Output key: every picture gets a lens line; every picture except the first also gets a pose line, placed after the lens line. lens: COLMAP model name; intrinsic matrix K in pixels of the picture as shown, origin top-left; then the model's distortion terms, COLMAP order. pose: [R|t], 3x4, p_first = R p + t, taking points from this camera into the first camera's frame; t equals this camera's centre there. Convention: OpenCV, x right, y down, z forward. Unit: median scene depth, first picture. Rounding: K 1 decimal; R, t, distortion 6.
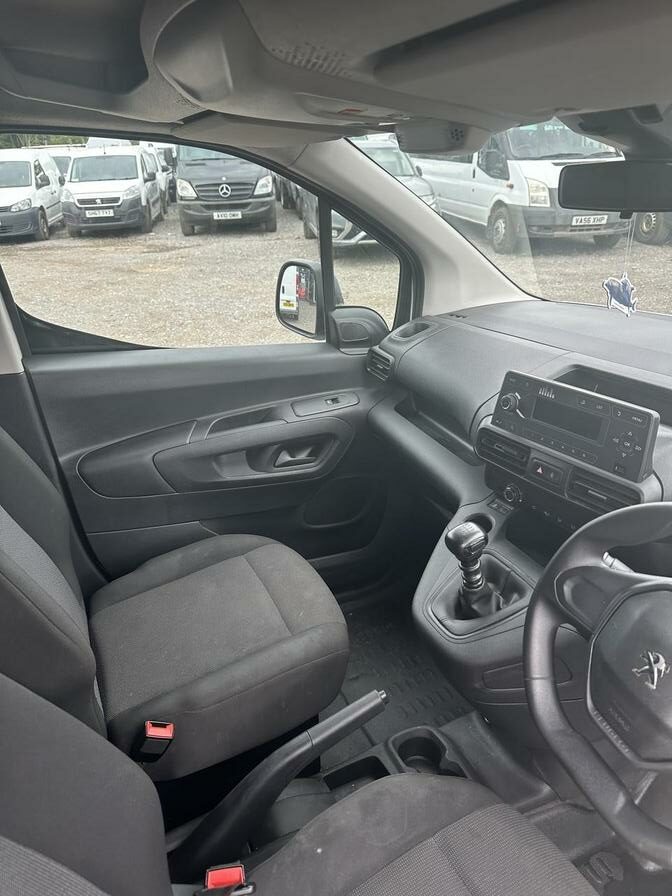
lens RADIAL K [[634.4, 0, 336.0], [0, 634.4, 448.0], [0, 0, 1]] dist [-0.002850, -0.001846]
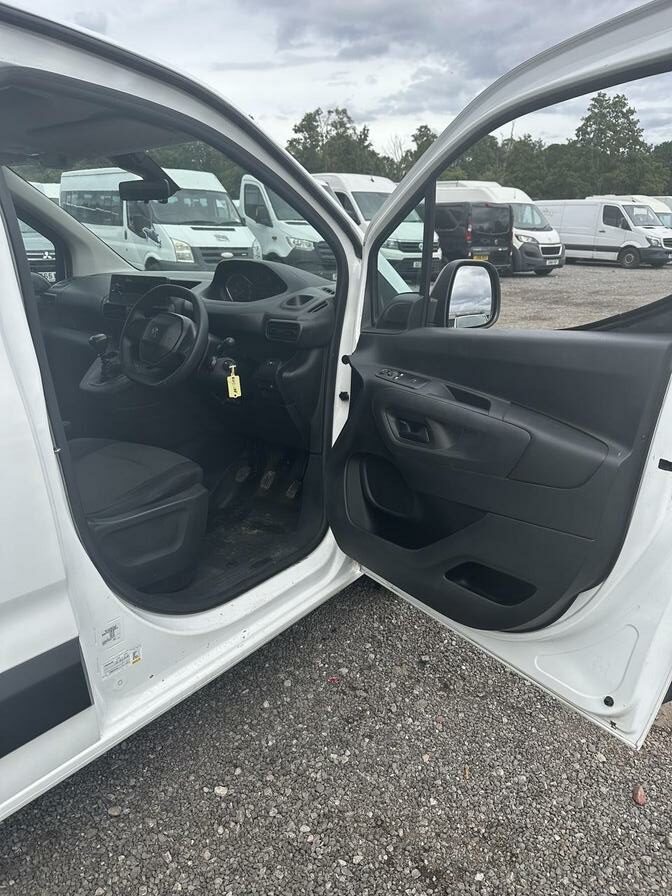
lens RADIAL K [[634.4, 0, 336.0], [0, 634.4, 448.0], [0, 0, 1]] dist [-0.002850, -0.001846]
pose [[0.882416, -0.114194, 0.456401, -0.012533], [0.160192, 0.985057, -0.063251, 0.083568], [-0.442358, 0.128925, 0.887523, -0.136332]]
